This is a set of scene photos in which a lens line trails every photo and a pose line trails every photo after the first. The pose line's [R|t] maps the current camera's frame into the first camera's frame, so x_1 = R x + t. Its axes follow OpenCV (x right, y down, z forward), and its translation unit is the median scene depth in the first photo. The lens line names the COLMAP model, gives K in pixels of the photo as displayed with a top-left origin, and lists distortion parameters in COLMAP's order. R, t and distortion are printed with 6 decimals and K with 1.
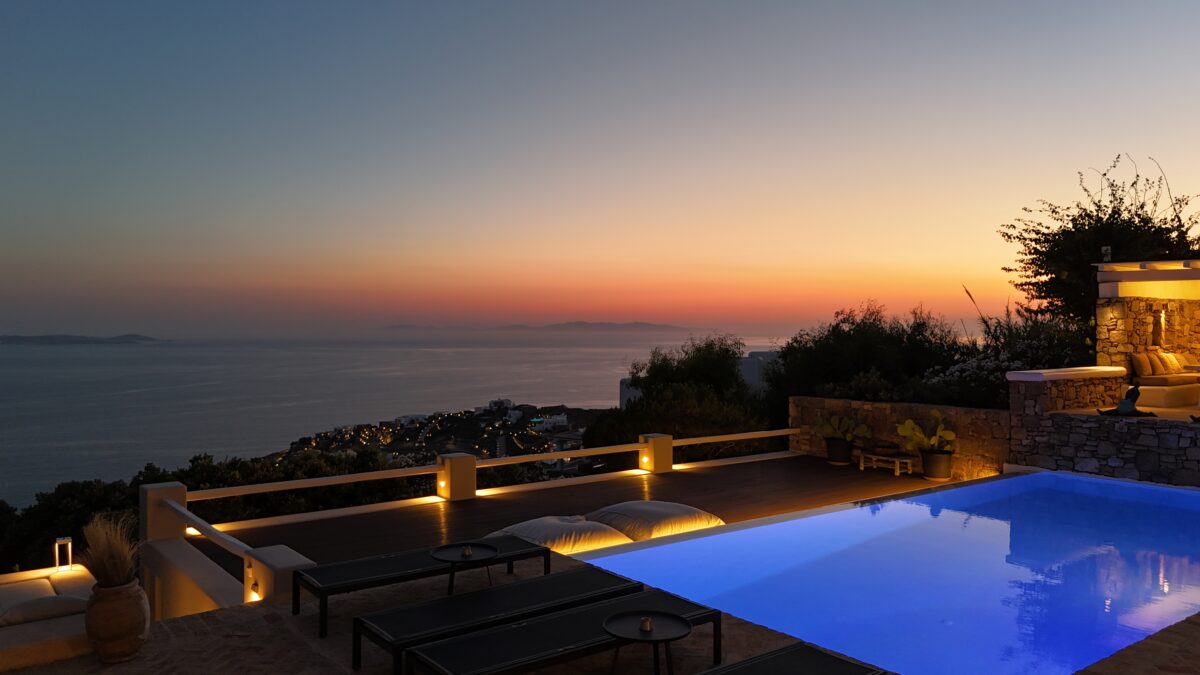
lens RADIAL K [[877.4, 0, 600.0], [0, 877.4, 337.5], [0, 0, 1]] dist [0.044250, 0.000535]
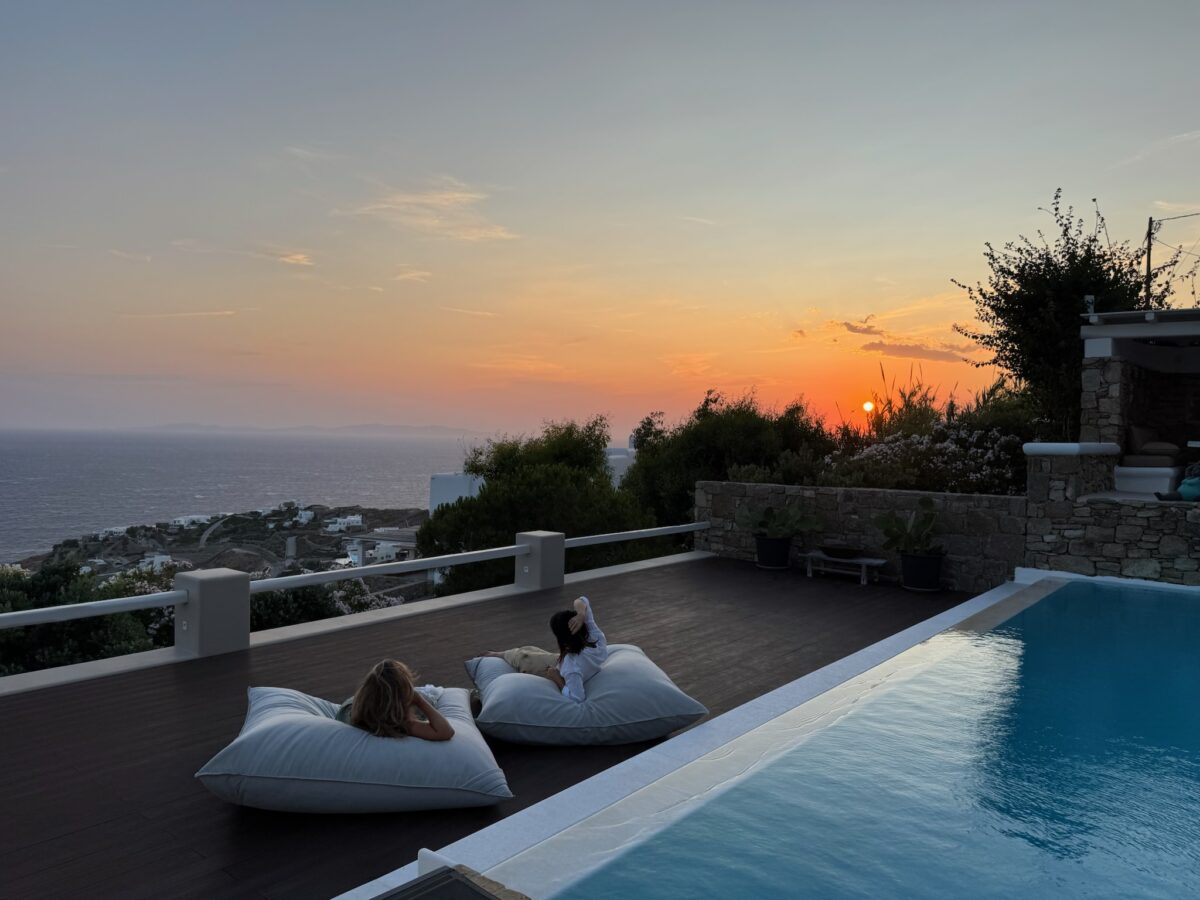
lens RADIAL K [[829.4, 0, 600.0], [0, 829.4, 450.0], [0, 0, 1]] dist [0.059148, -0.004829]
pose [[0.971000, 0.015875, 0.238552, -0.045924], [-0.018242, 0.999804, 0.007718, 0.041328], [-0.238383, -0.011846, 0.971099, 0.362856]]
